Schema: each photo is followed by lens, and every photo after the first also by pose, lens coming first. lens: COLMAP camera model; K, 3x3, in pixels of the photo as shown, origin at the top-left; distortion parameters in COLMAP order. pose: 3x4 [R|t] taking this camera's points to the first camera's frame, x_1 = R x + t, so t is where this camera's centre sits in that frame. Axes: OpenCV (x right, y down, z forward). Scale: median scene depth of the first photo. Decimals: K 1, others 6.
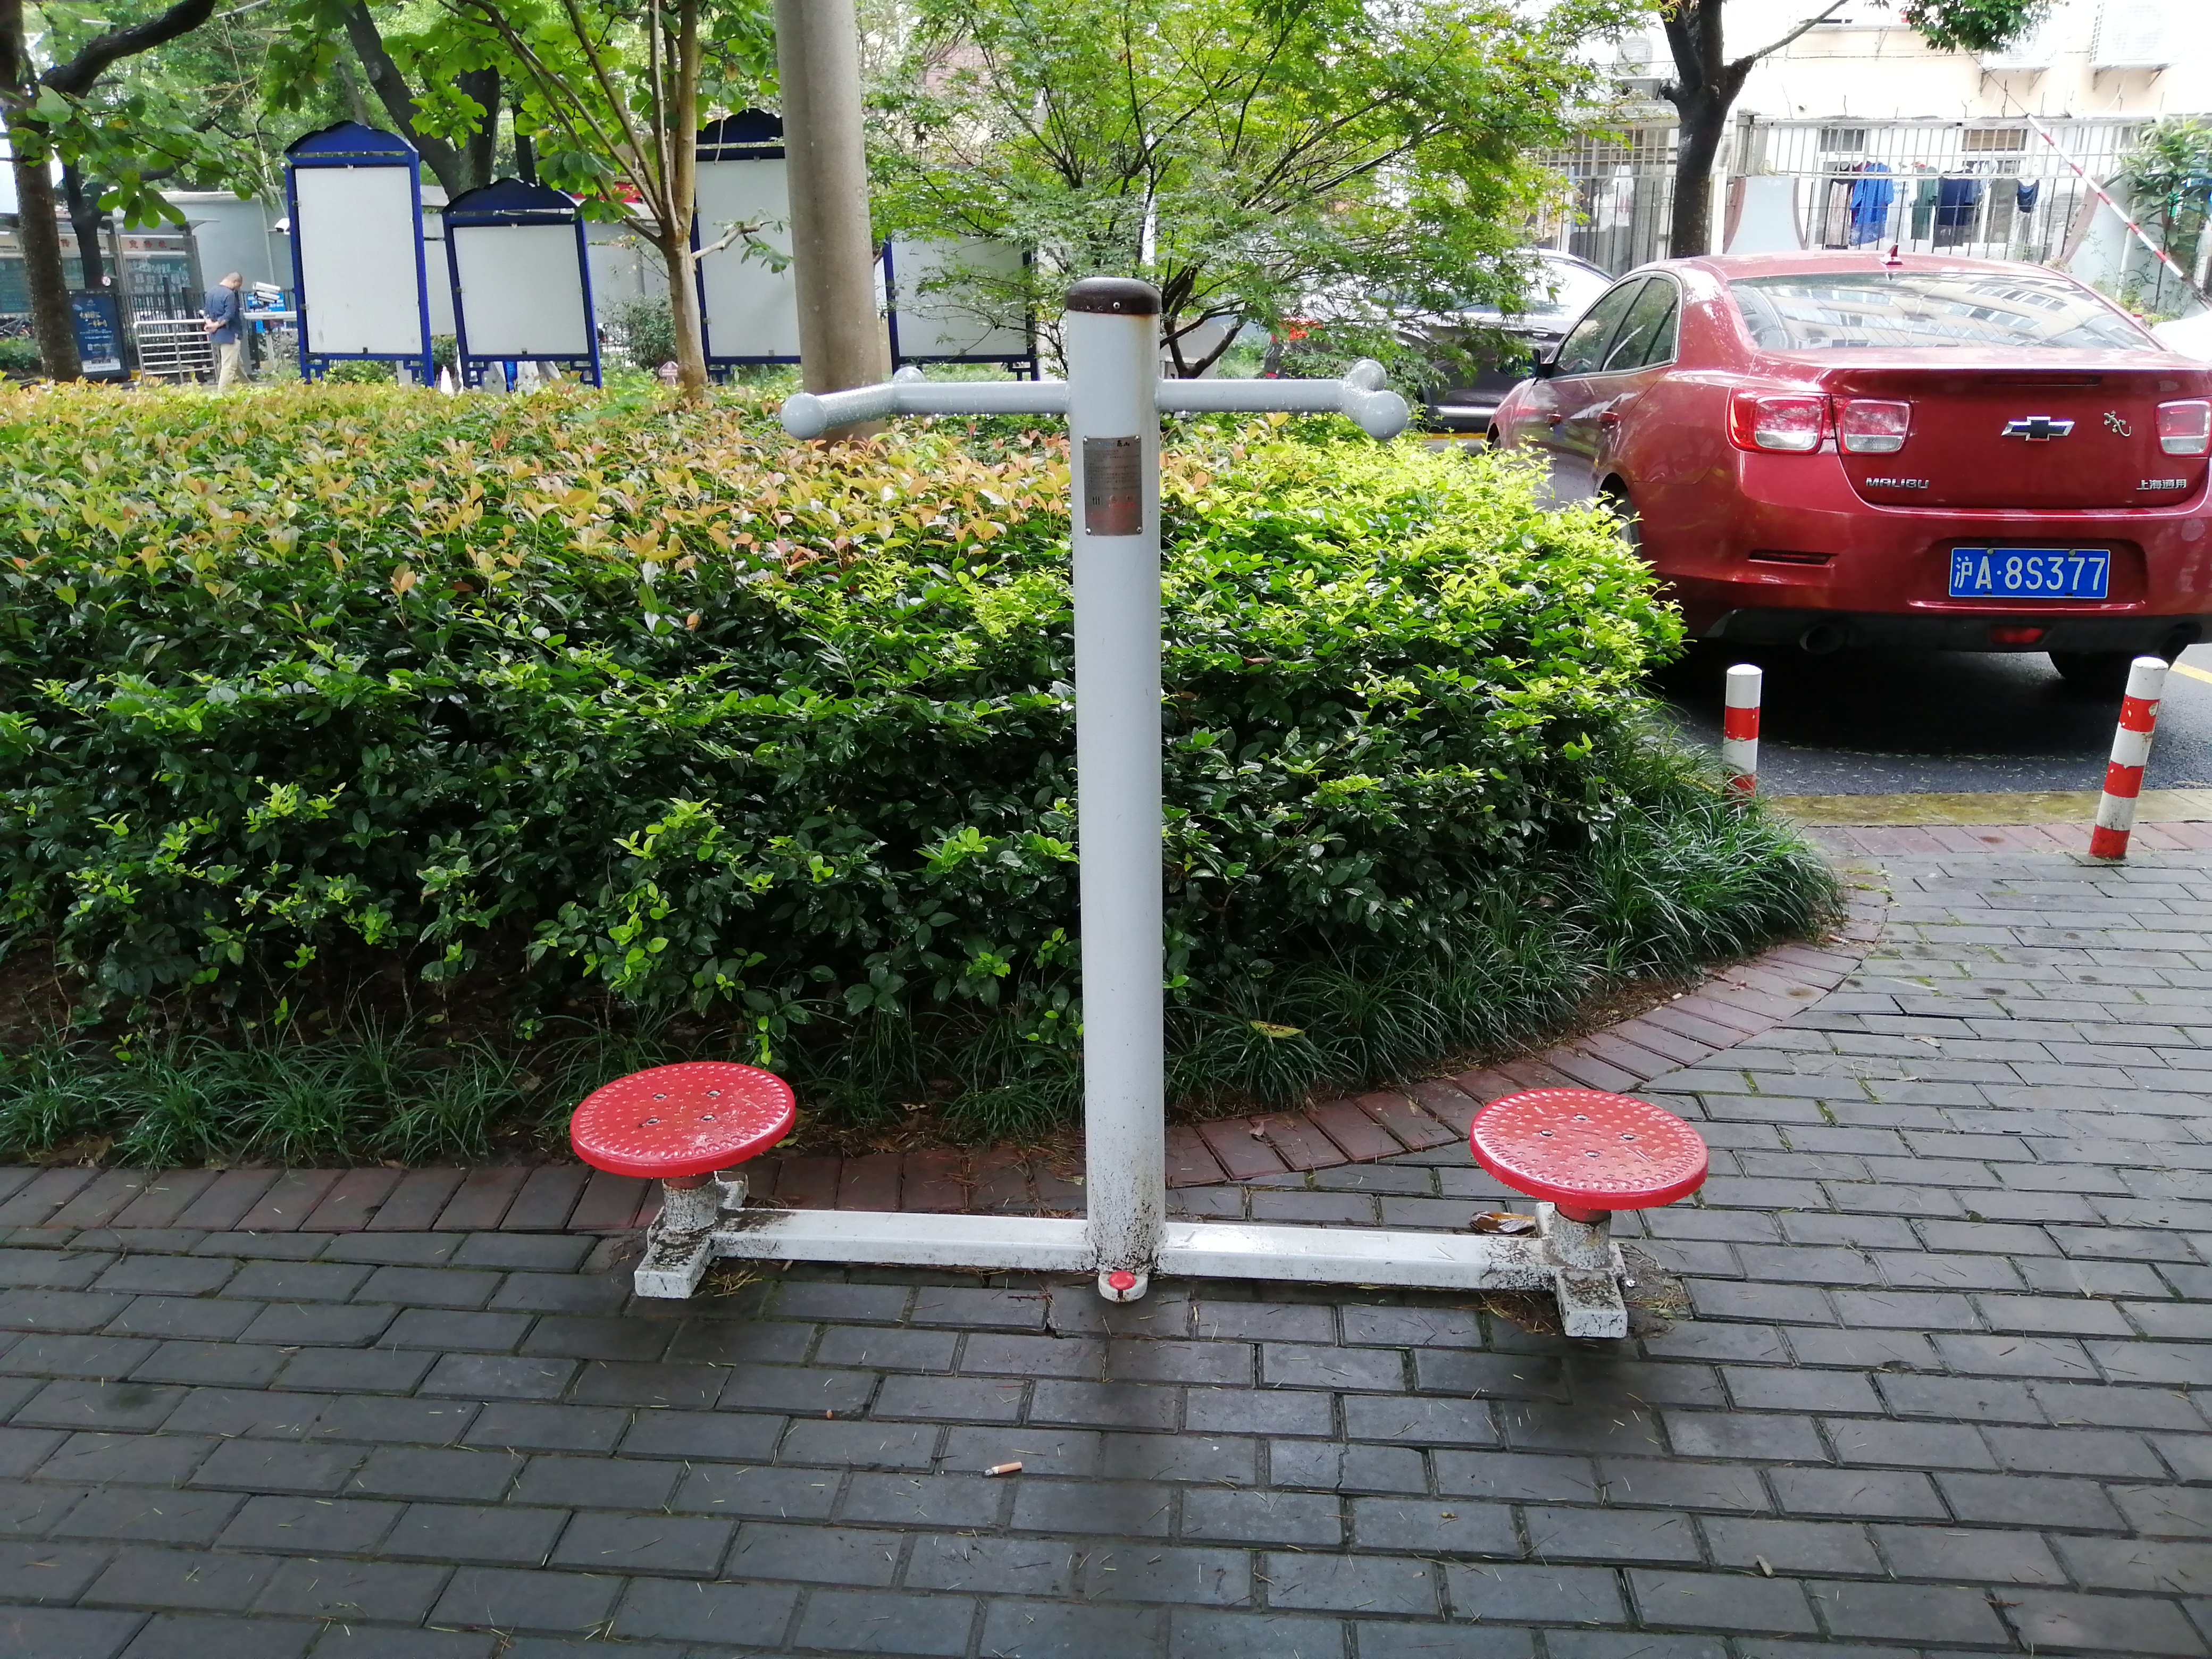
lens RADIAL K [[1749.6, 0, 1106.0], [0, 1749.6, 829.5], [0, 0, 1]] dist [0.050255, -0.092130]
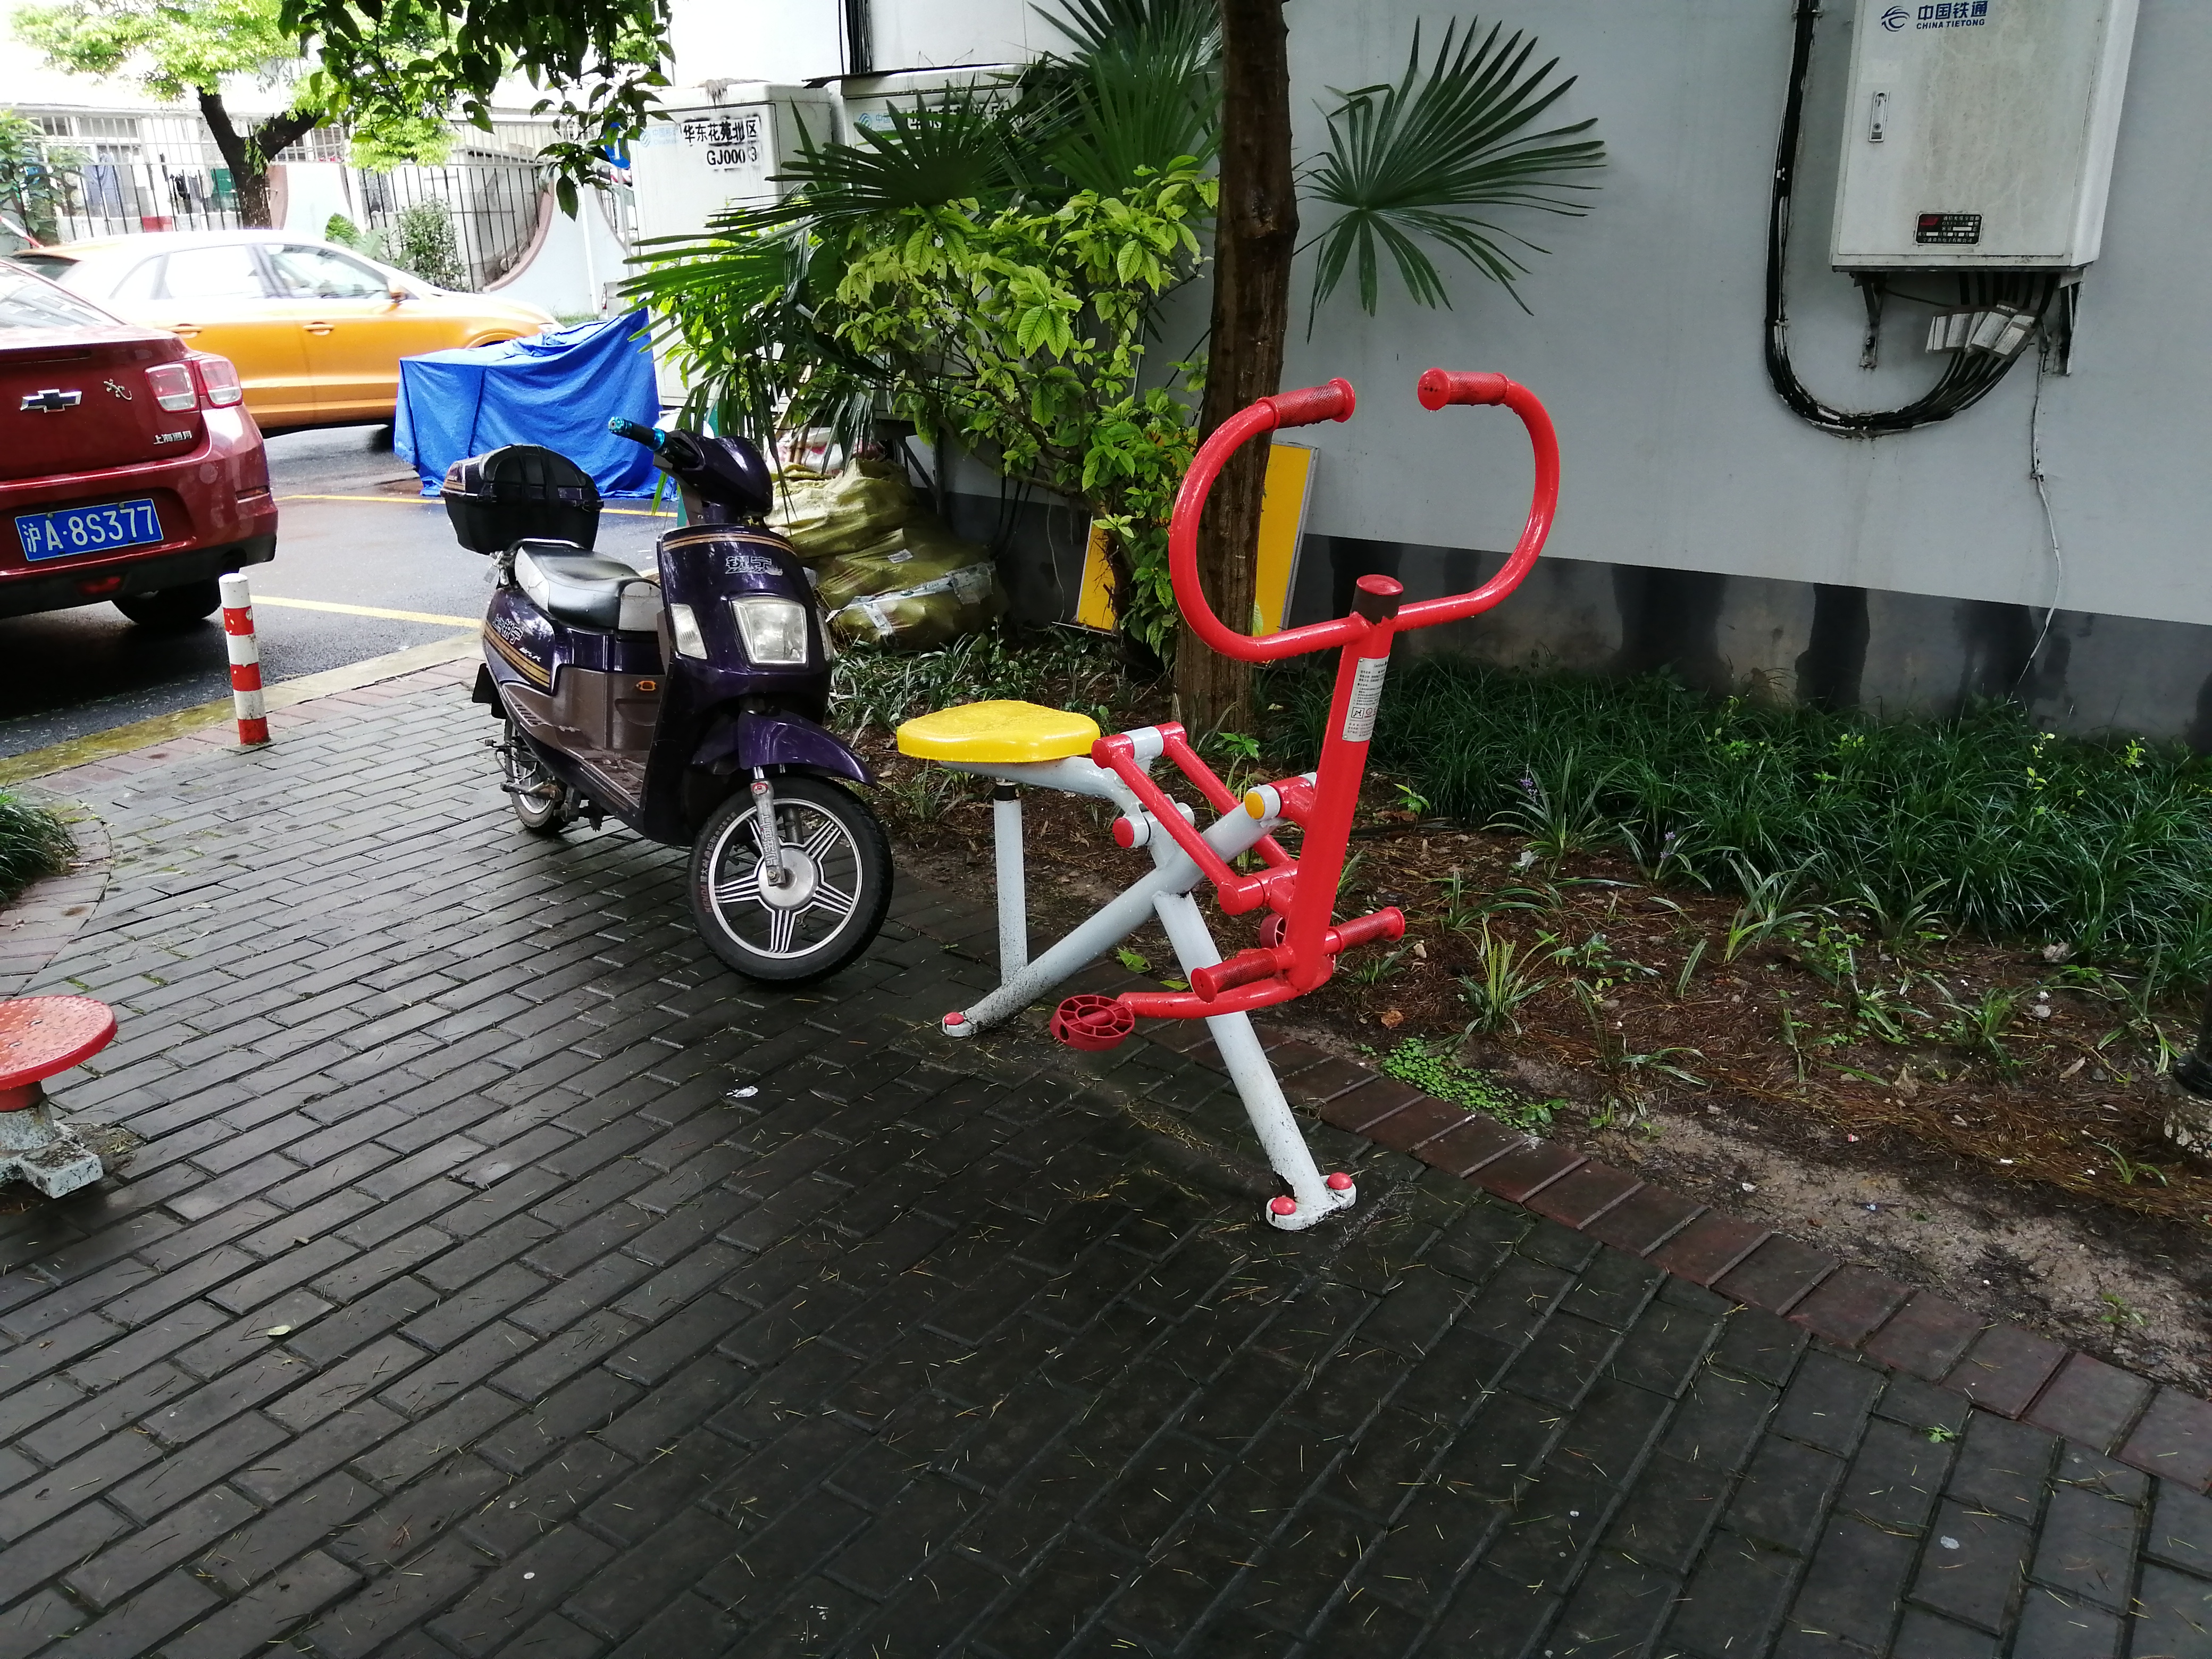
lens RADIAL K [[1749.6, 0, 1106.0], [0, 1749.6, 829.5], [0, 0, 1]] dist [0.050255, -0.092130]
pose [[0.489072, -0.290944, 0.822289, -0.197539], [0.284492, 0.944384, 0.164937, 0.048963], [-0.824544, 0.153269, 0.544643, -0.159288]]
